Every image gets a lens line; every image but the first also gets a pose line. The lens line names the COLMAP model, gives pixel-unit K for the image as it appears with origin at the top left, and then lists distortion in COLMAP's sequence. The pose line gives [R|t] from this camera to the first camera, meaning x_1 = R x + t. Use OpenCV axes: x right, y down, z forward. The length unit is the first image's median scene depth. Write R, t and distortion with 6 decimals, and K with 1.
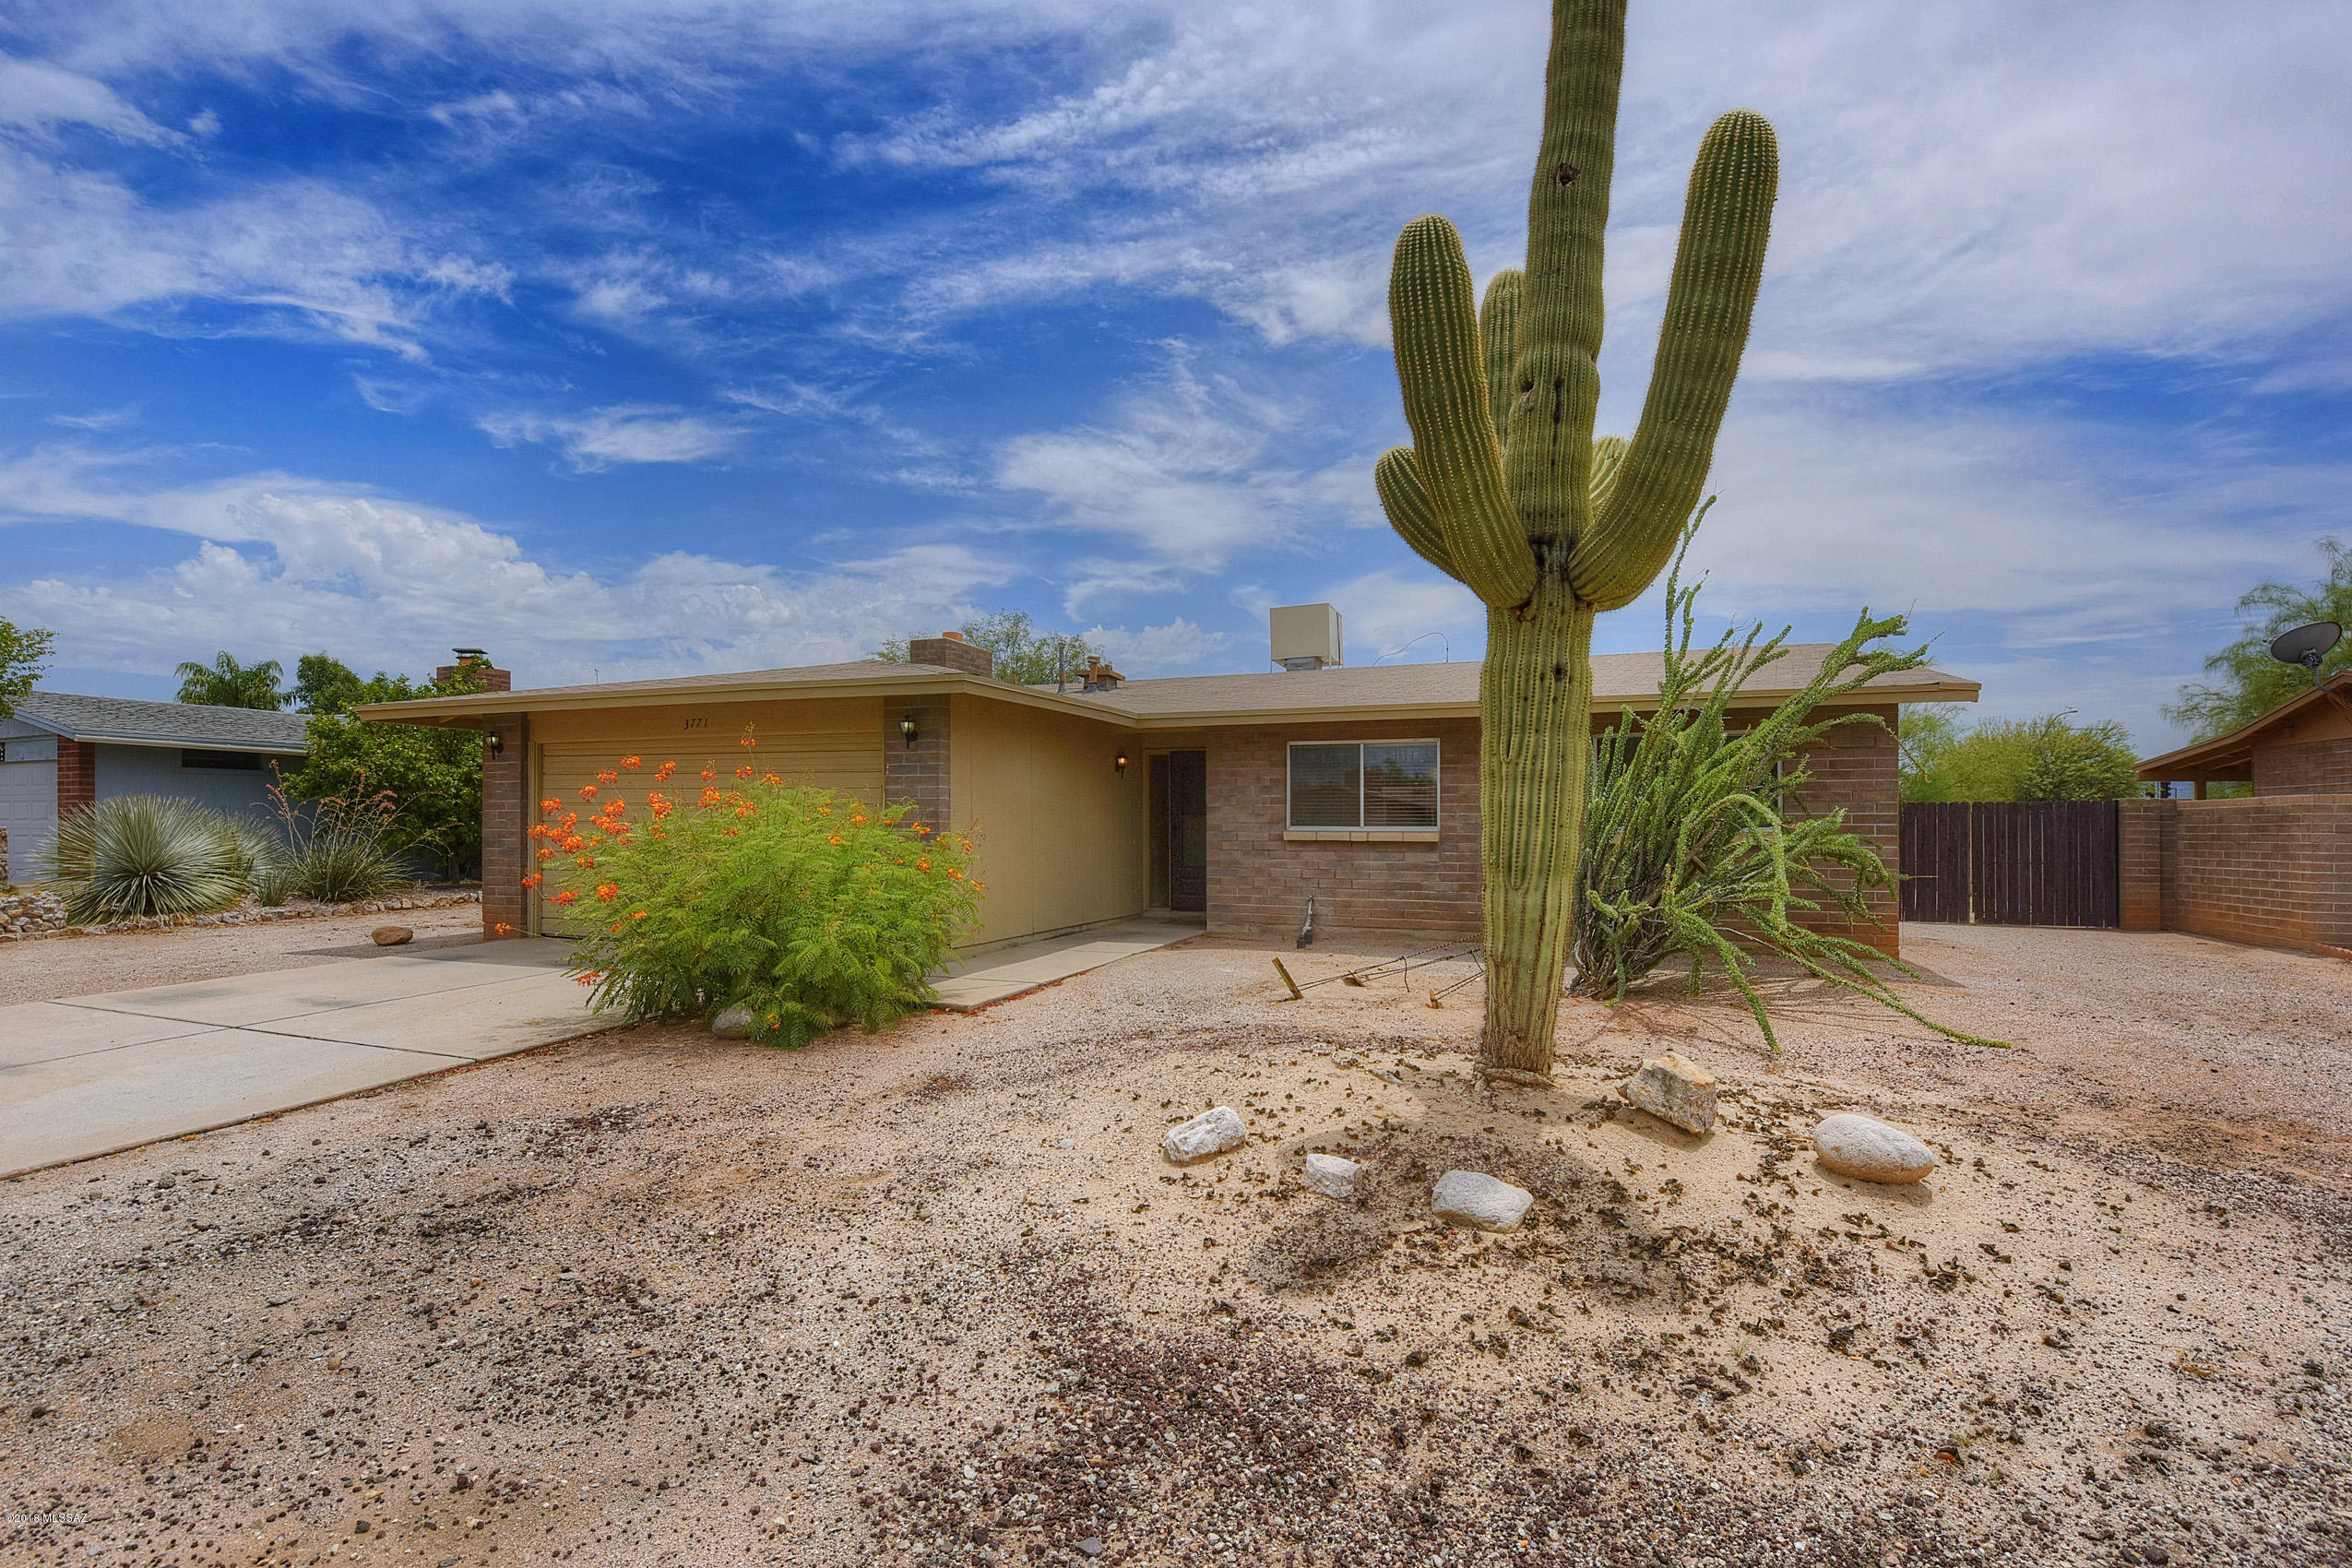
lens RADIAL K [[1086.5, 0, 1181.7], [0, 1086.5, 765.9], [0, 0, 1]] dist [-0.001407, -0.011164]
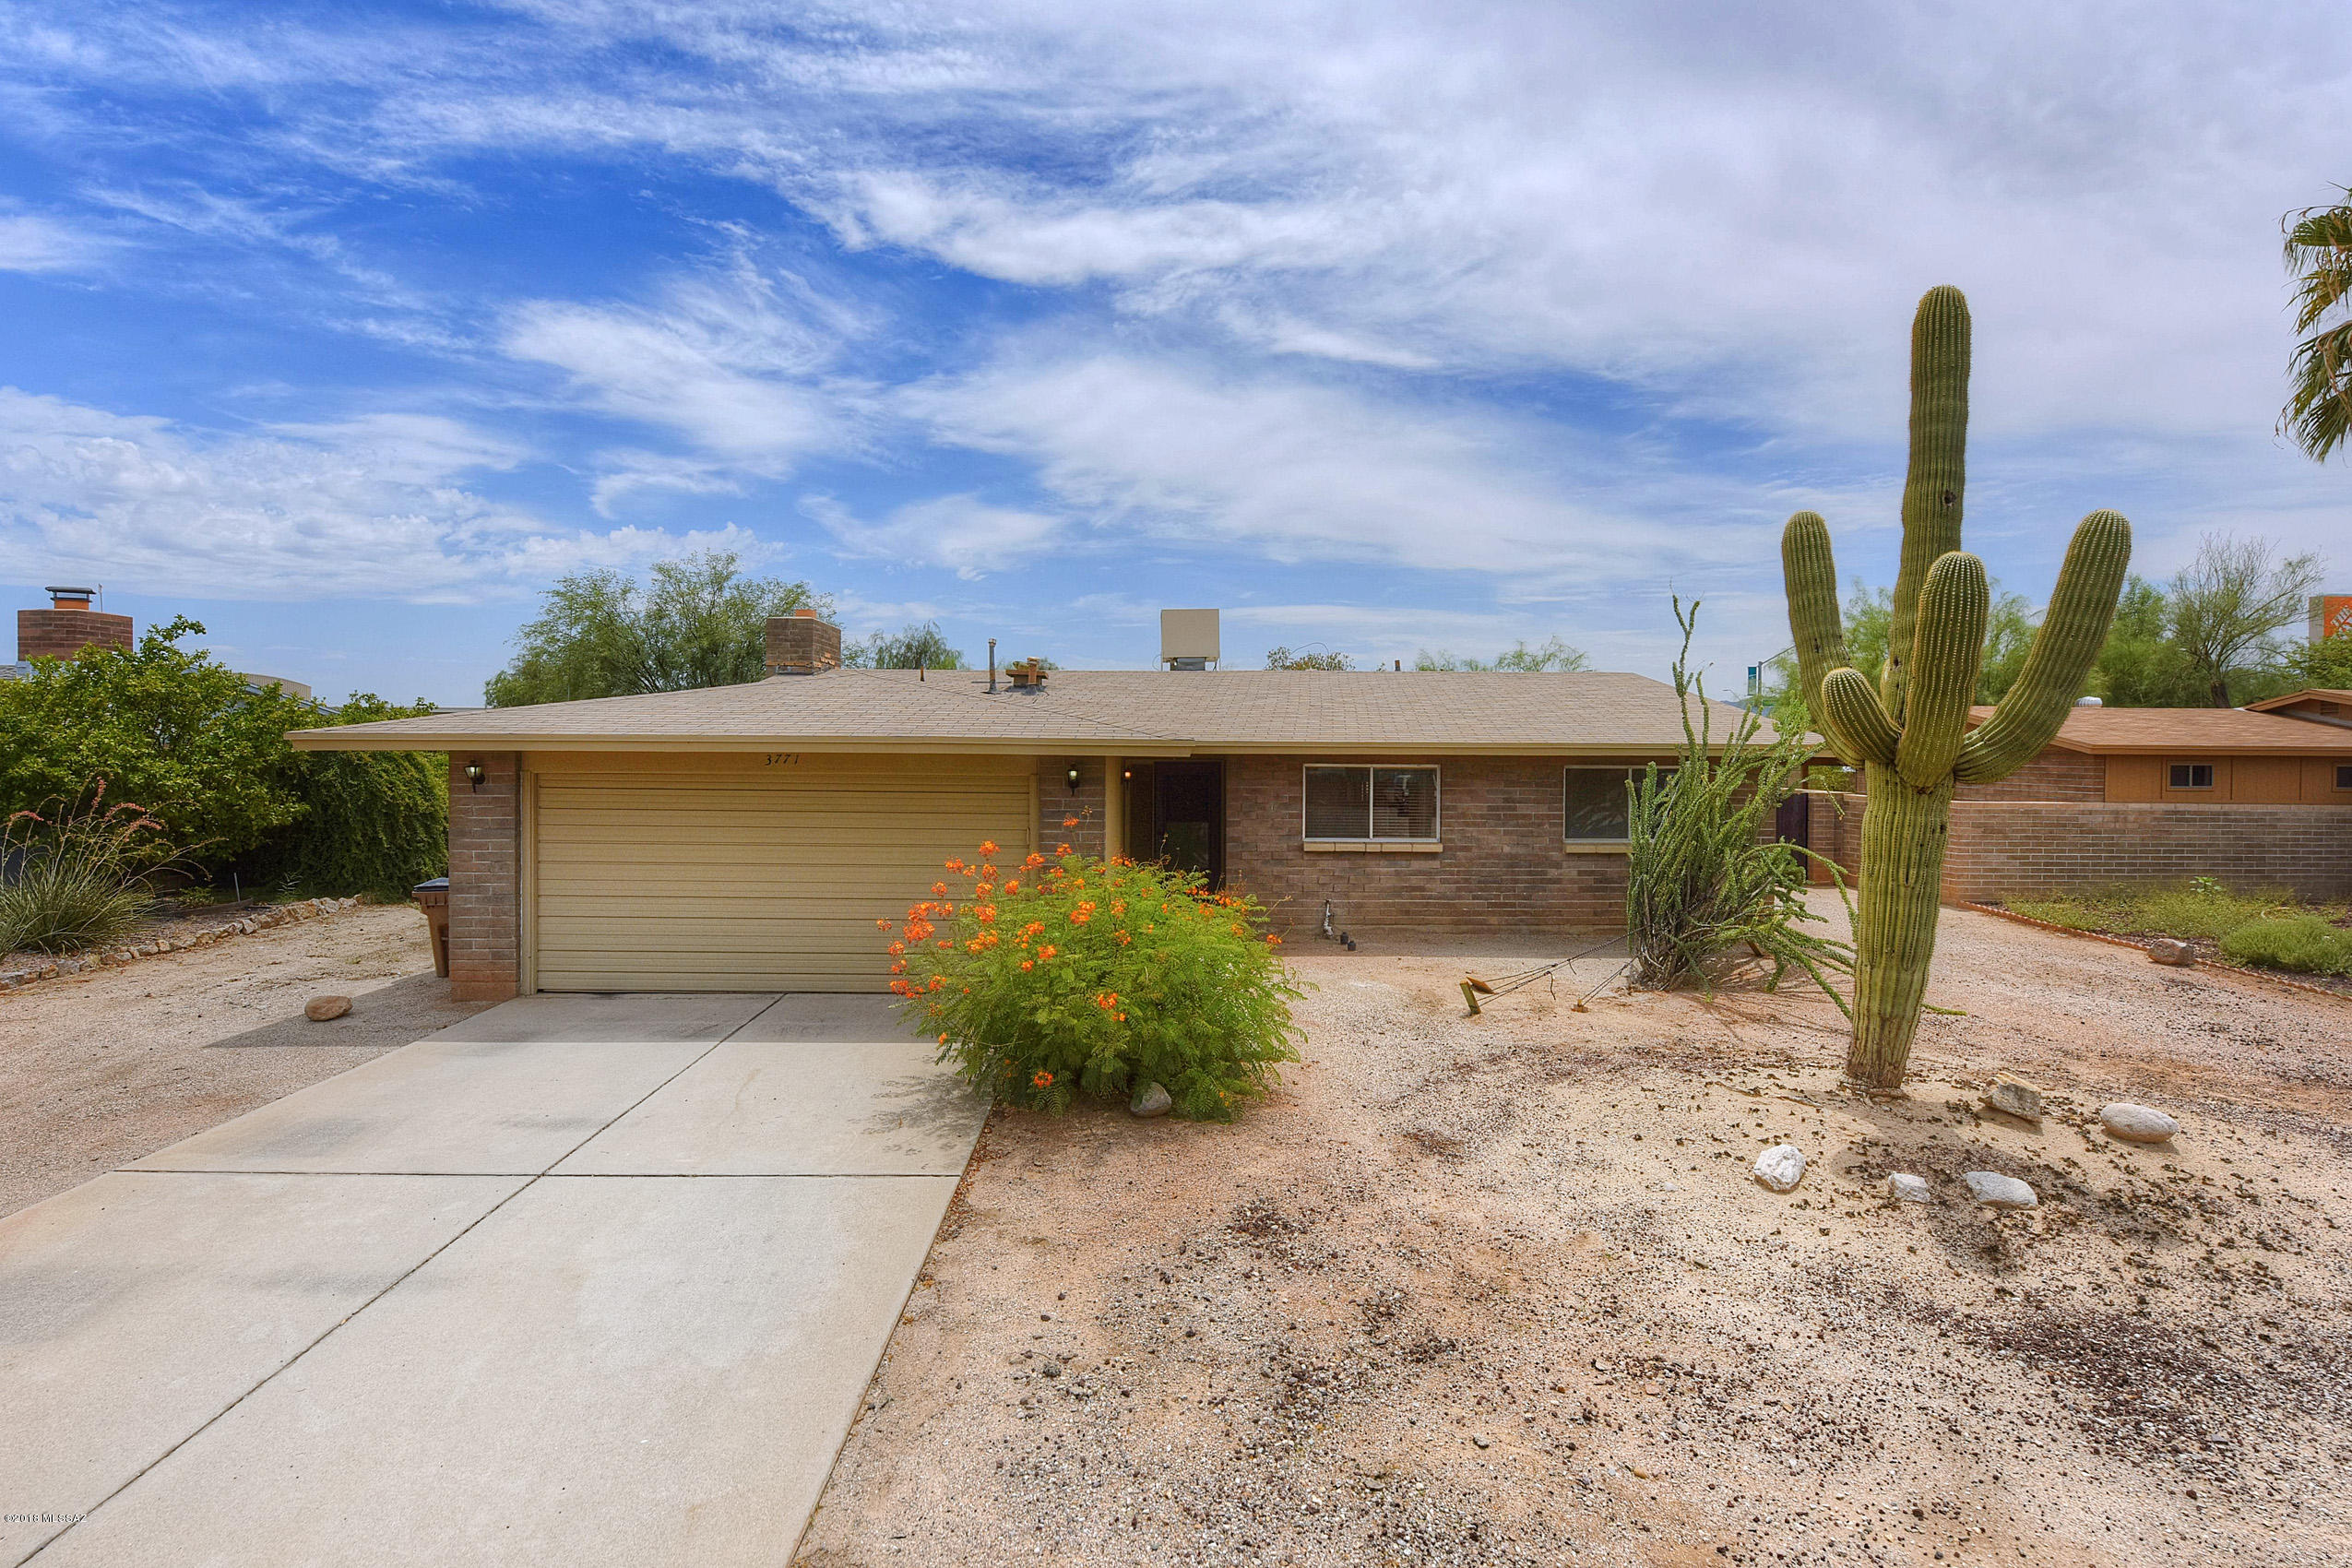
lens RADIAL K [[1053.2, 0, 1271.6], [0, 1053.2, 738.9], [0, 0, 1]] dist [0.000420, -0.010107]
pose [[0.925805, 0.006194, 0.377950, -1.073567], [-0.017016, 0.999535, 0.025302, -0.229606], [-0.377618, -0.029856, 0.925480, 0.008755]]
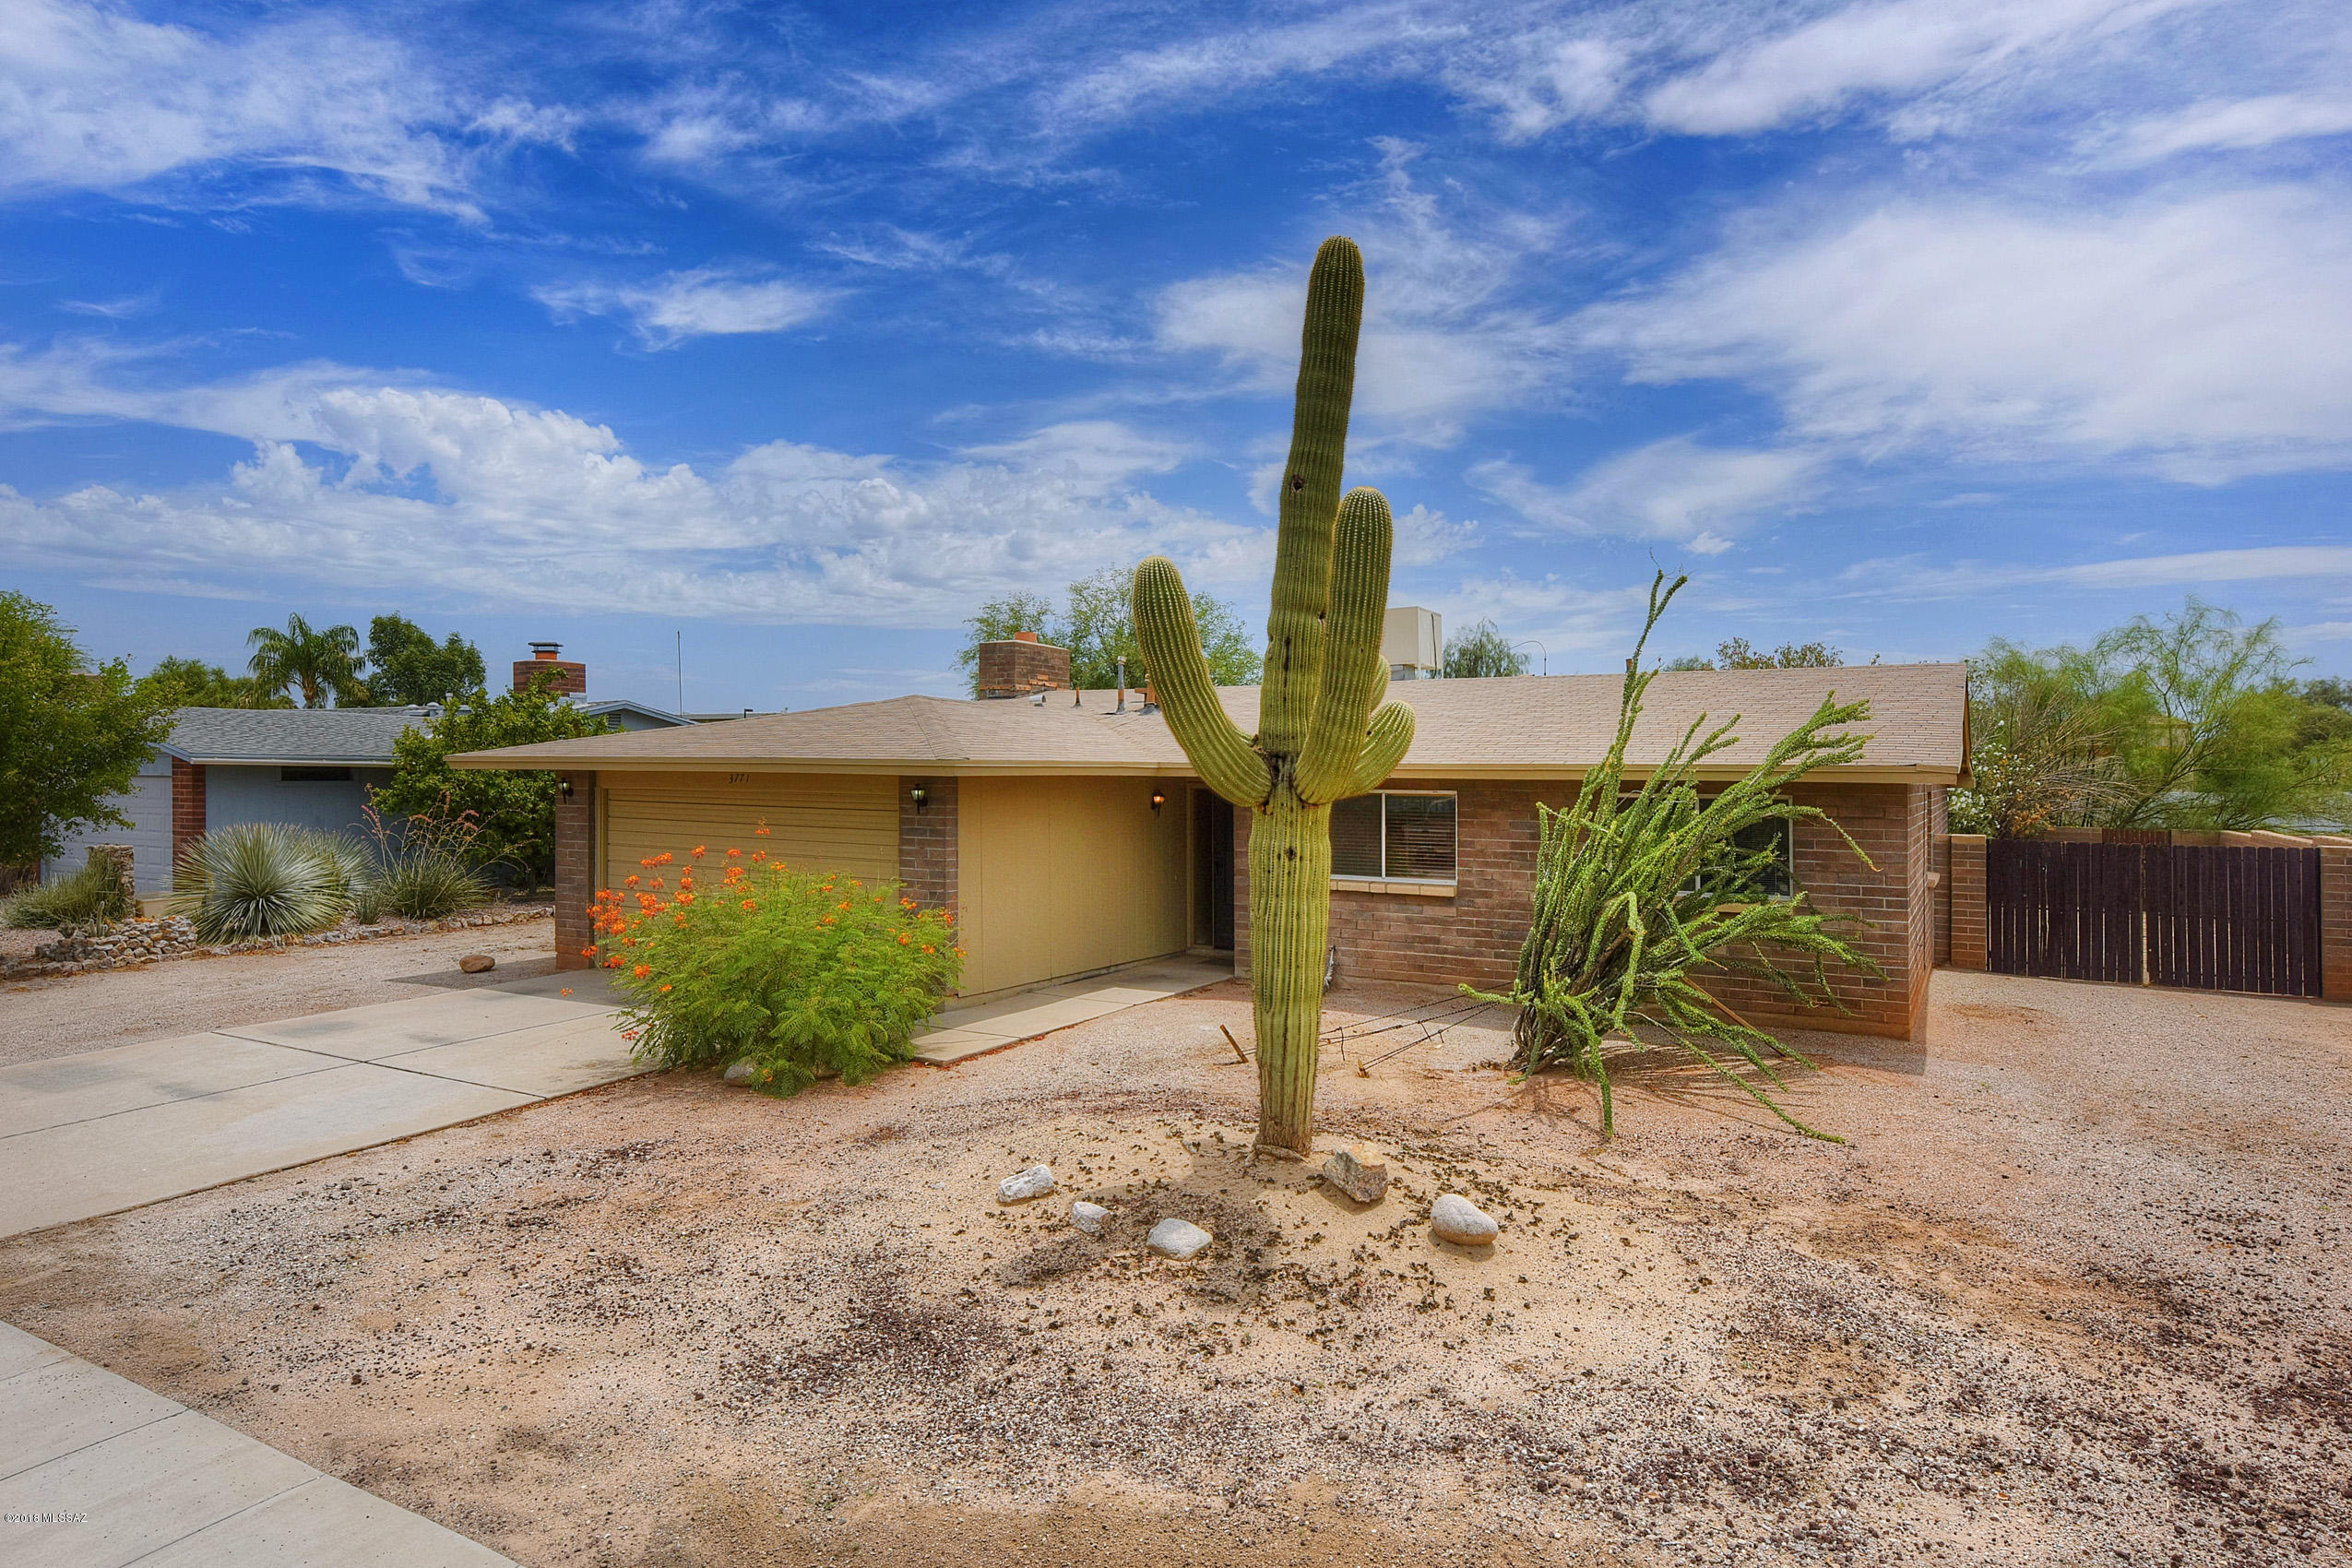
lens RADIAL K [[1322.7, 0, 1175.5], [0, 1322.7, 747.9], [0, 0, 1]] dist [0.007606, -0.001397]
pose [[0.990360, 0.004403, -0.138447, 0.431912], [-0.001988, 0.999844, 0.017577, -0.245307], [0.138503, -0.017132, 0.990214, -0.632803]]
